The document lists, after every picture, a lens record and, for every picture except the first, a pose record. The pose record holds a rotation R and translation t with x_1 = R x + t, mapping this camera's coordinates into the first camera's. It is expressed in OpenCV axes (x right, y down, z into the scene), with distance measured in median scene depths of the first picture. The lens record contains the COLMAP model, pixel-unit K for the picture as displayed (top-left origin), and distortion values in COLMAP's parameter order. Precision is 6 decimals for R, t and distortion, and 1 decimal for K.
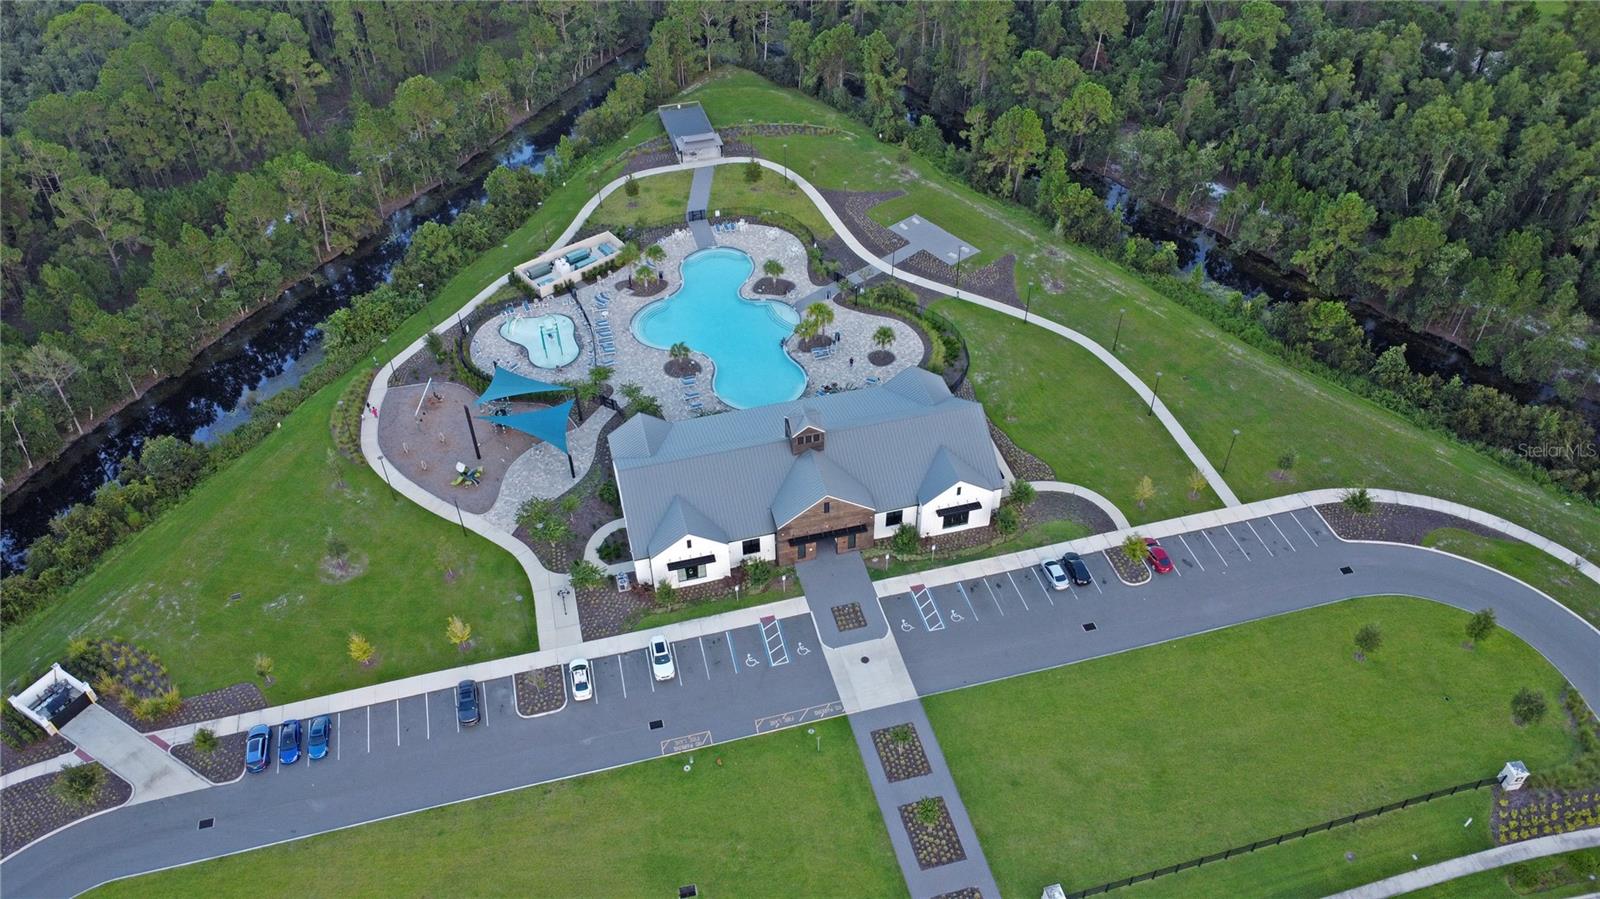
lens RADIAL K [[1156.1, 0, 794.9], [0, 1156.1, 438.6], [0, 0, 1]] dist [-0.026962, -0.003606]
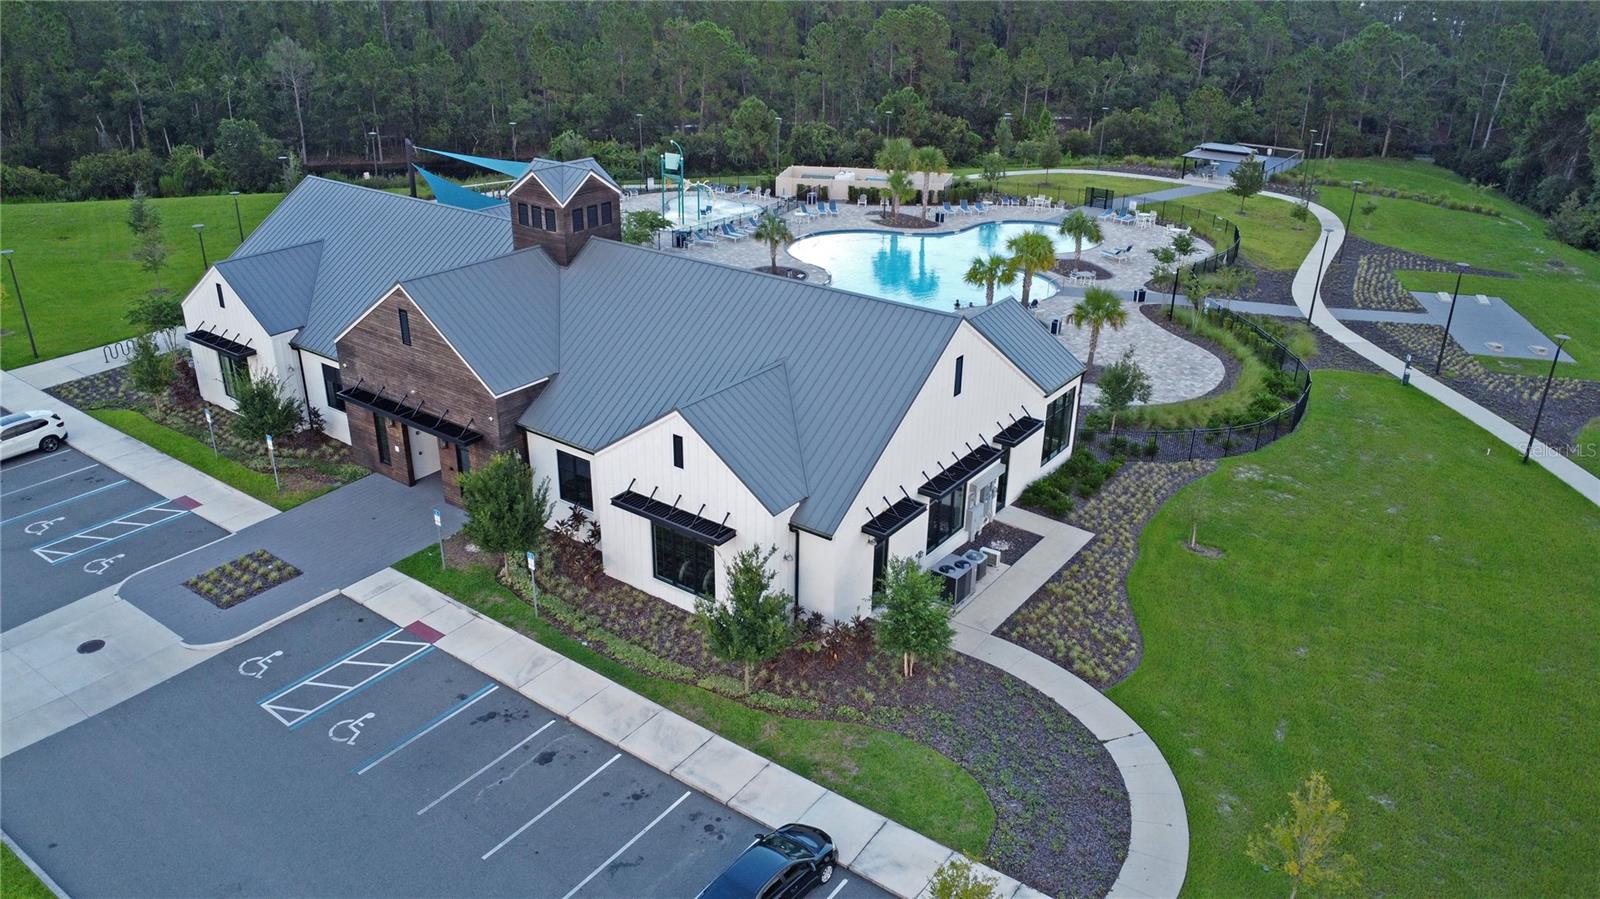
lens RADIAL K [[1156.1, 0, 794.9], [0, 1156.1, 438.6], [0, 0, 1]] dist [-0.026962, -0.003606]
pose [[0.629804, 0.332787, -0.701855, 0.373186], [-0.530352, 0.844406, -0.075529, 0.048203], [0.567515, 0.419799, 0.708305, 0.770328]]
